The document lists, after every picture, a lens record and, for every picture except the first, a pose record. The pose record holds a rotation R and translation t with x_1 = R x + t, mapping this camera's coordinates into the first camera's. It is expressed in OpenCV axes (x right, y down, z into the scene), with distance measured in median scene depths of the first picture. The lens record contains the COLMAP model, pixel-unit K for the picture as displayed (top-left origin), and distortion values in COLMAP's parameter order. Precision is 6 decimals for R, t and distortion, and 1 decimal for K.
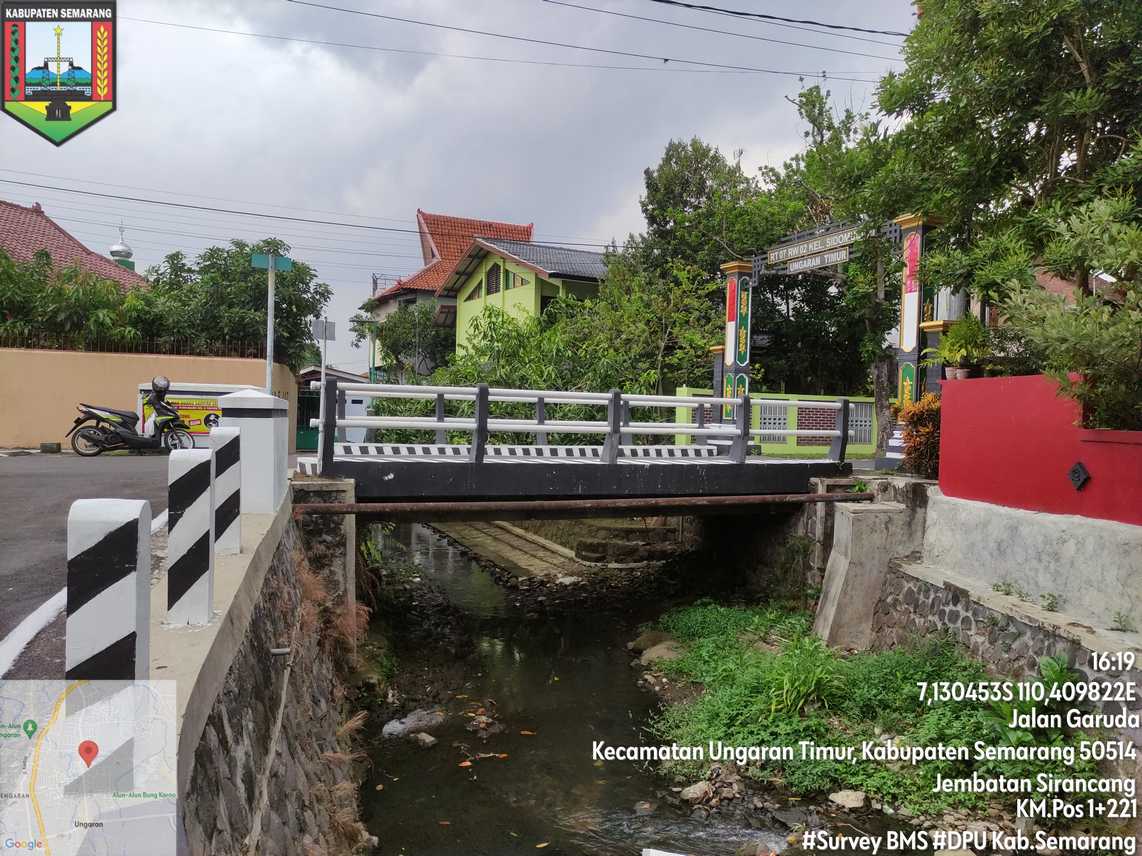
lens RADIAL K [[837.8, 0, 568.1], [0, 837.8, 423.4], [0, 0, 1]] dist [0.062055, -0.063686]
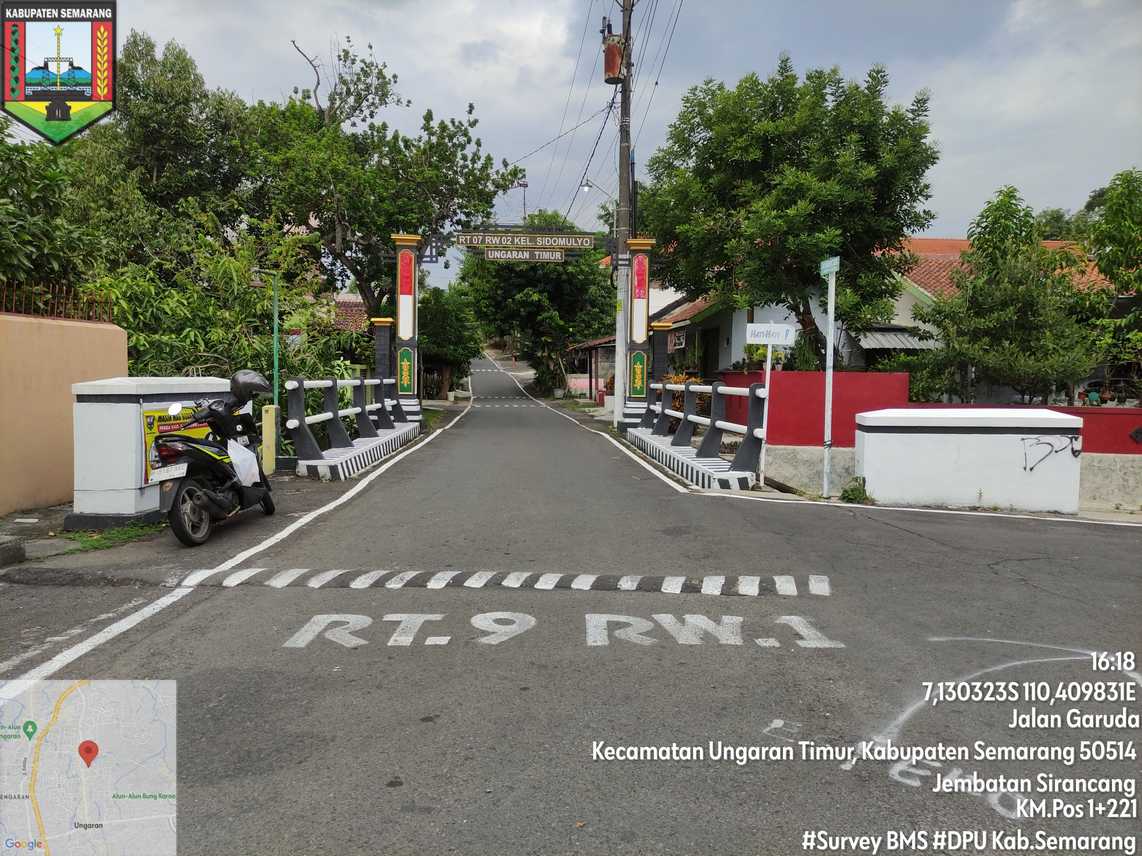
lens RADIAL K [[837.8, 0, 568.2], [0, 837.8, 429.4], [0, 0, 1]] dist [0.062055, -0.063686]
pose [[0.361088, -0.080938, 0.929013, -1.010238], [0.007977, 0.996458, 0.083713, -0.068686], [-0.932498, -0.022817, 0.360454, 0.704642]]
